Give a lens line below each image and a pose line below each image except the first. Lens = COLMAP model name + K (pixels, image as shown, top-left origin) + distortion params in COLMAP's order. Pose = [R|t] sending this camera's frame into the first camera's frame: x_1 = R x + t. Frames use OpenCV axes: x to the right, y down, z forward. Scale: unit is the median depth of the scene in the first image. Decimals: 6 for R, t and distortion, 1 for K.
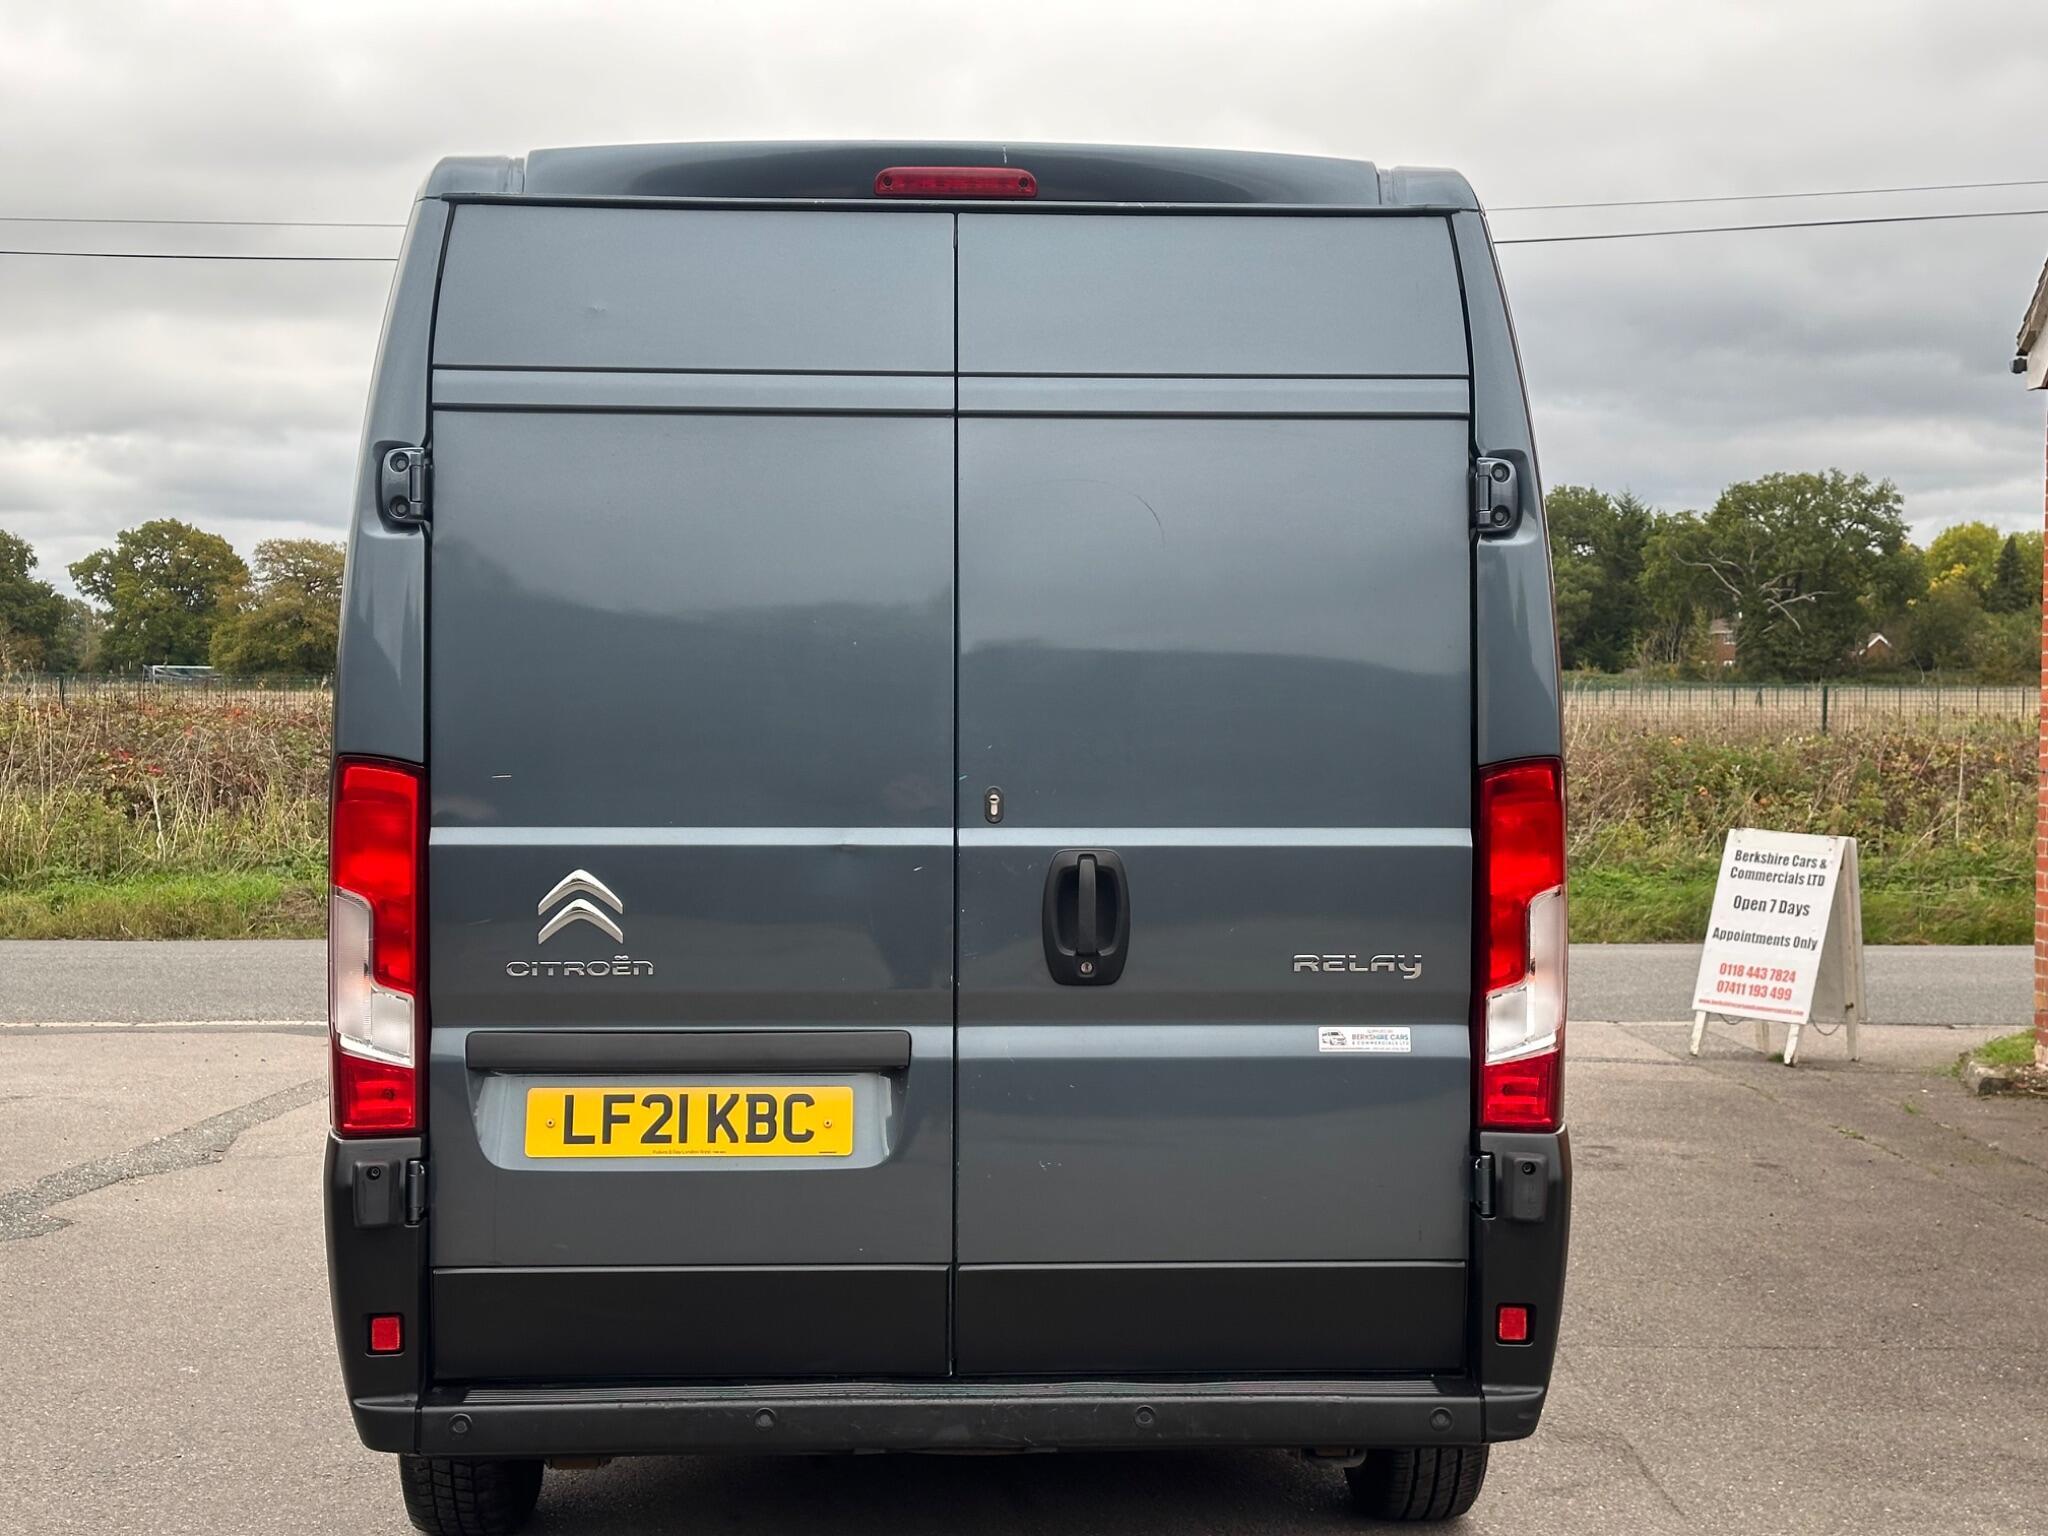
lens RADIAL K [[2753.6, 0, 981.5], [0, 2753.6, 743.2], [0, 0, 1]] dist [0.143387, 0.000000]
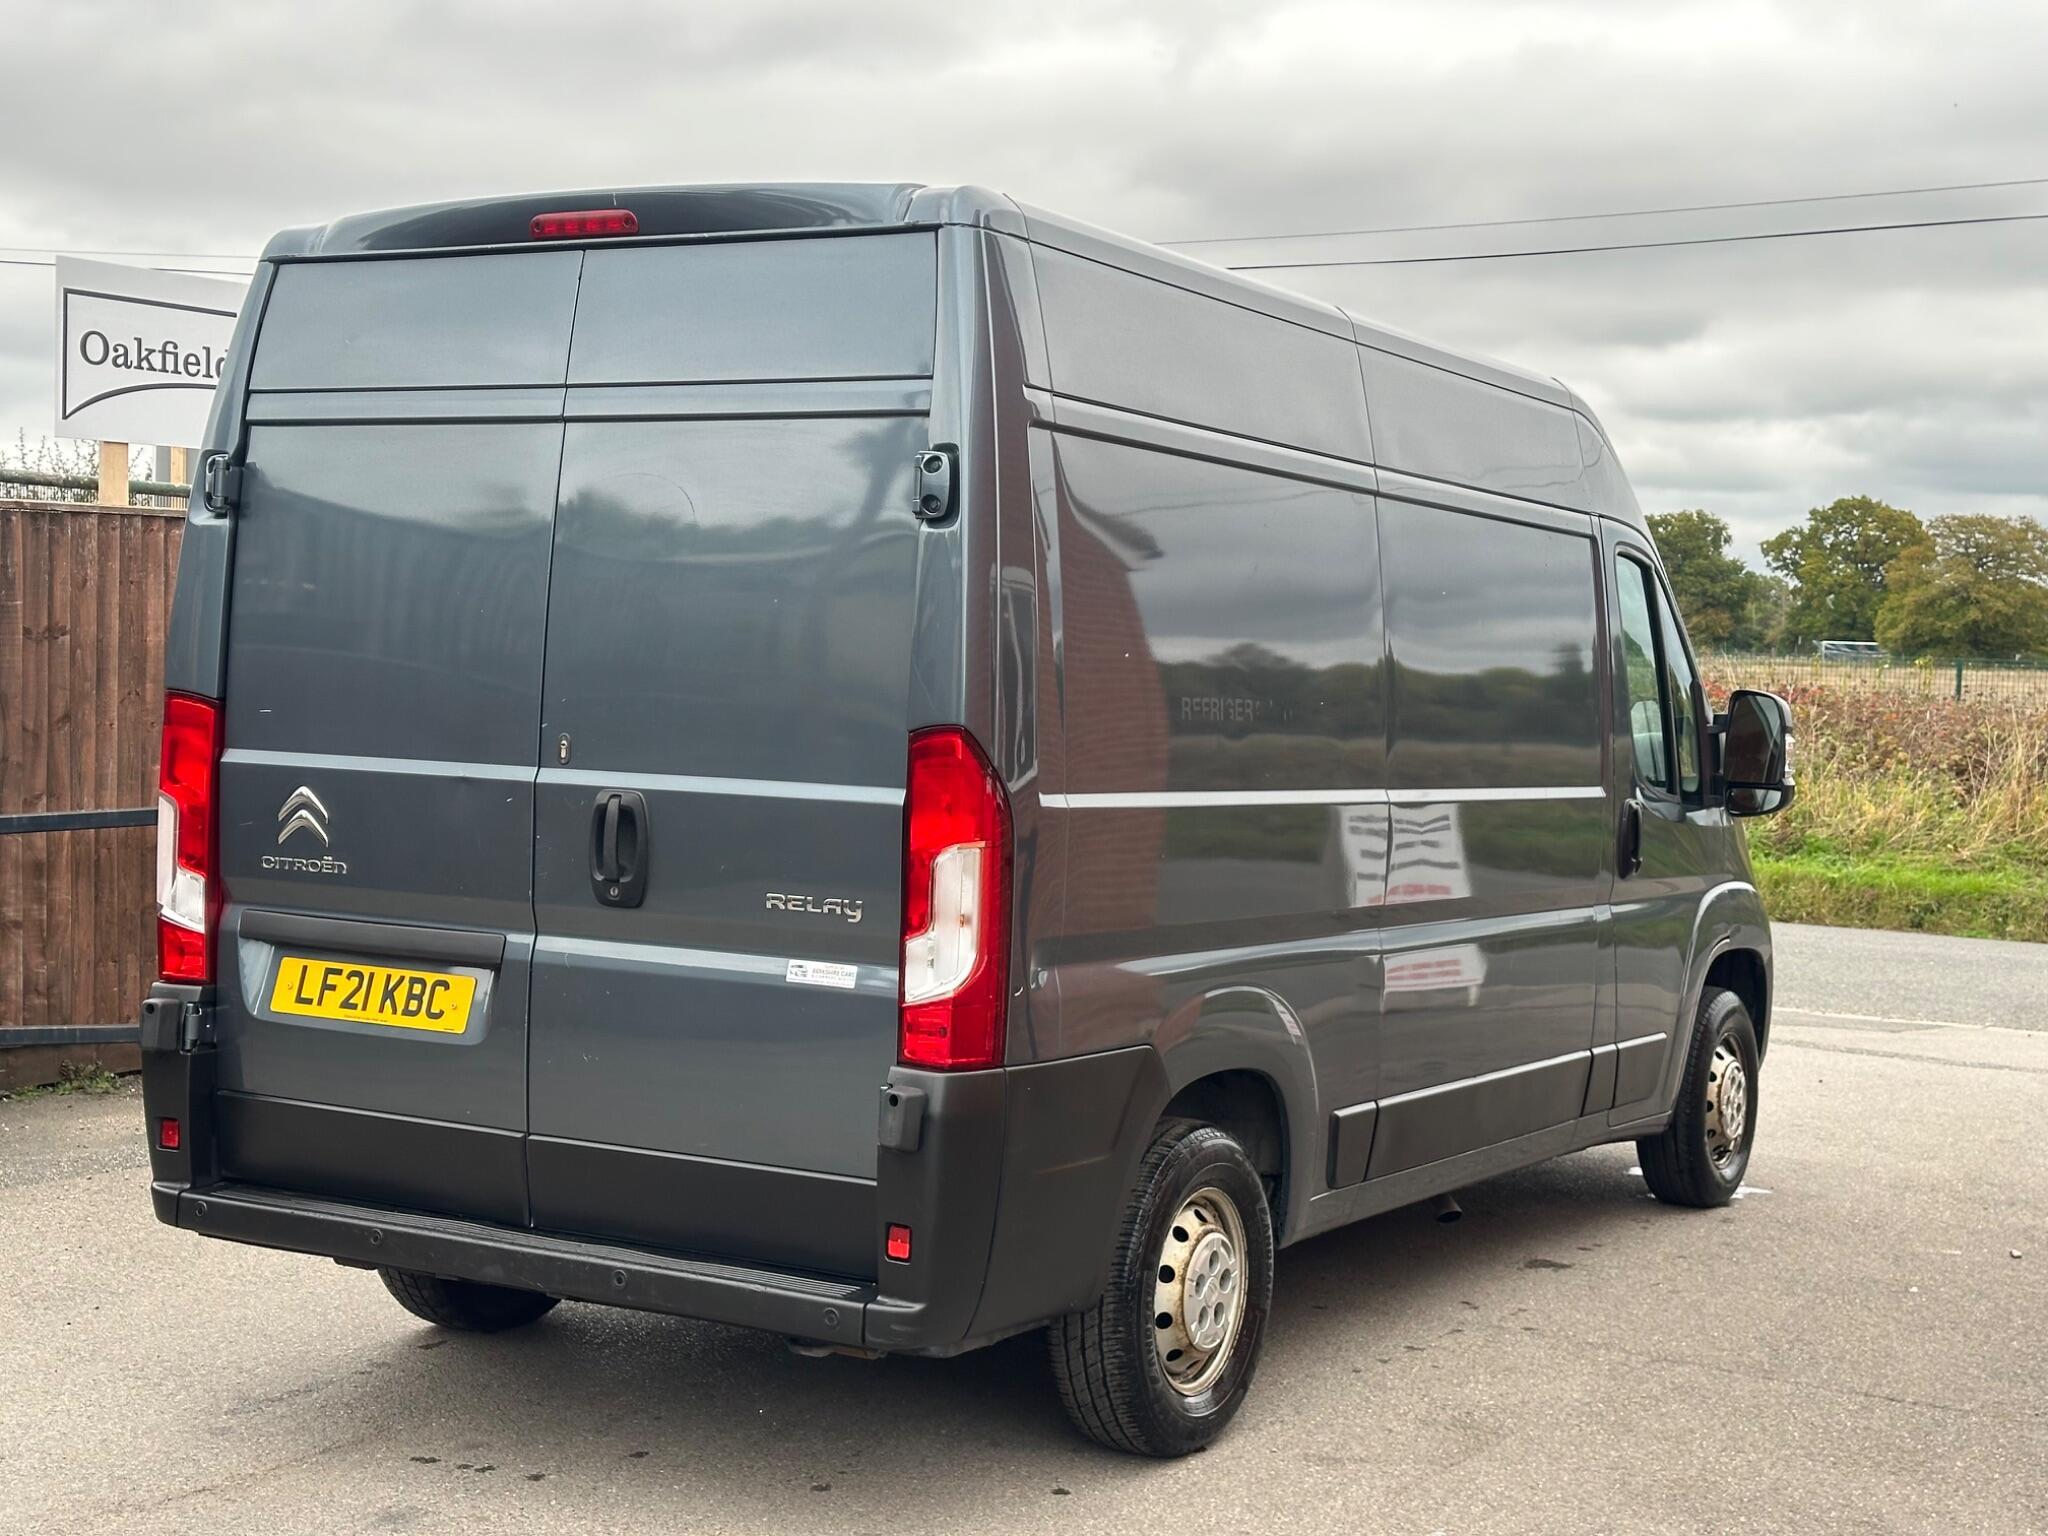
lens RADIAL K [[2753.6, 0, 1082.8], [0, 2753.6, 703.9], [0, 0, 1]] dist [0.143387, 0.000000]
pose [[0.840091, 0.031893, -0.541507, 0.707337], [-0.034914, 0.999379, 0.004694, -0.008854], [0.541320, 0.014963, 0.840683, 0.102584]]
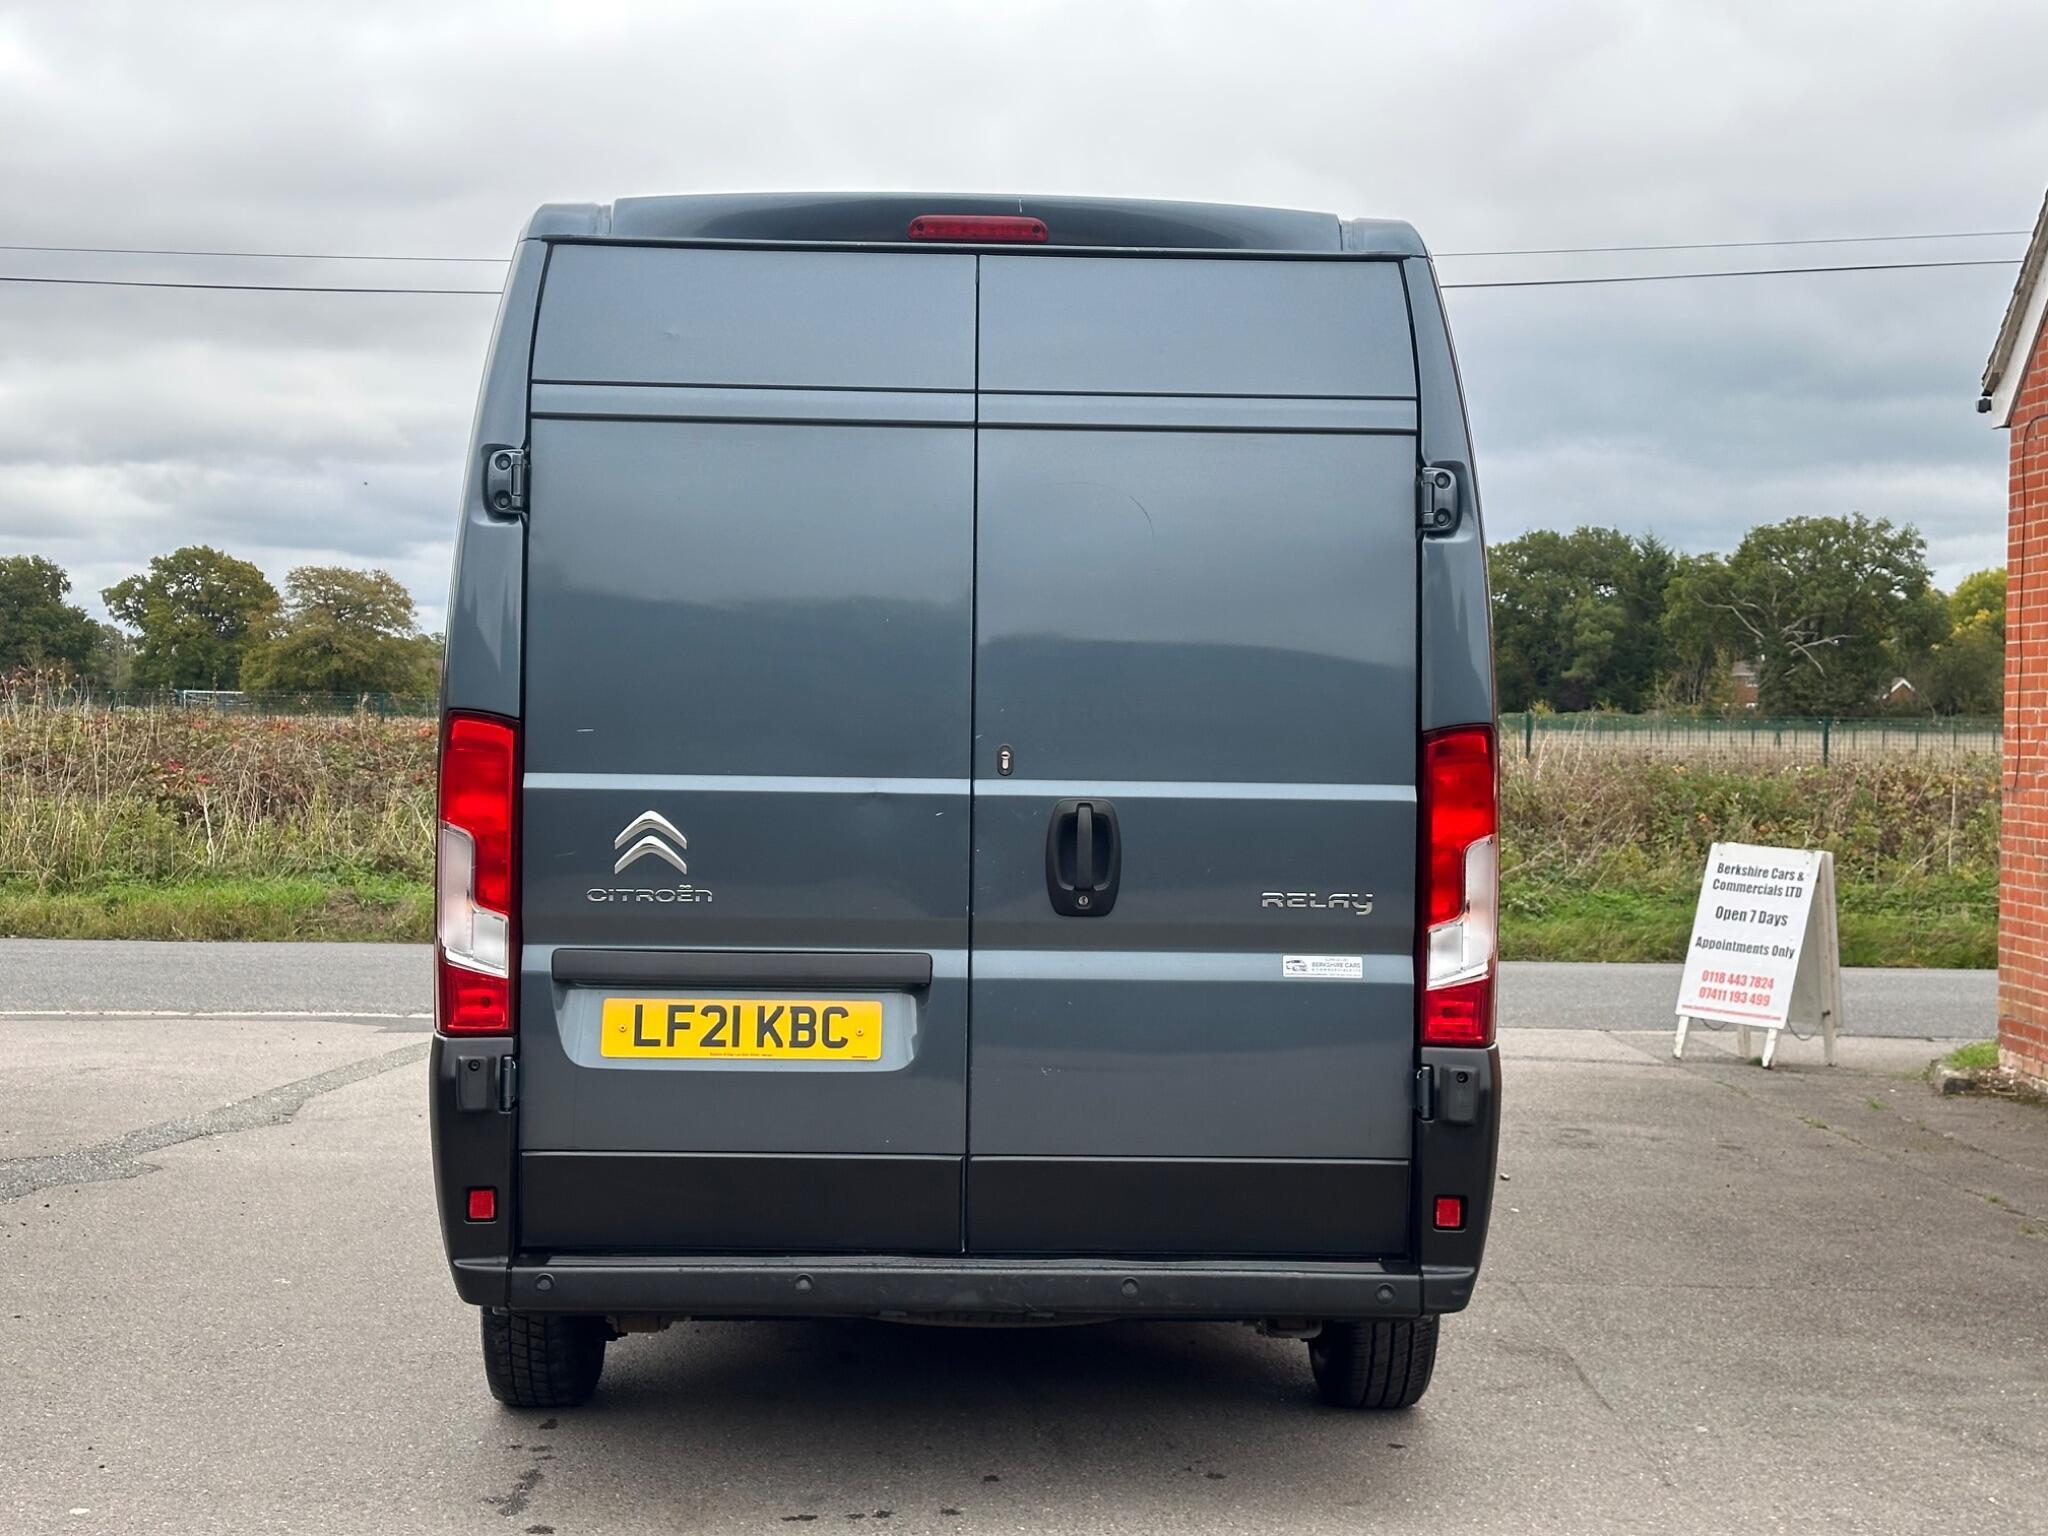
lens RADIAL K [[2753.6, 0, 971.0], [0, 2753.6, 712.2], [0, 0, 1]] dist [0.143387, 0.000000]
pose [[0.999870, 0.010921, -0.011832, 0.002938], [-0.011201, 0.999653, -0.023844, 0.025453], [0.011568, 0.023974, 0.999646, -0.139980]]
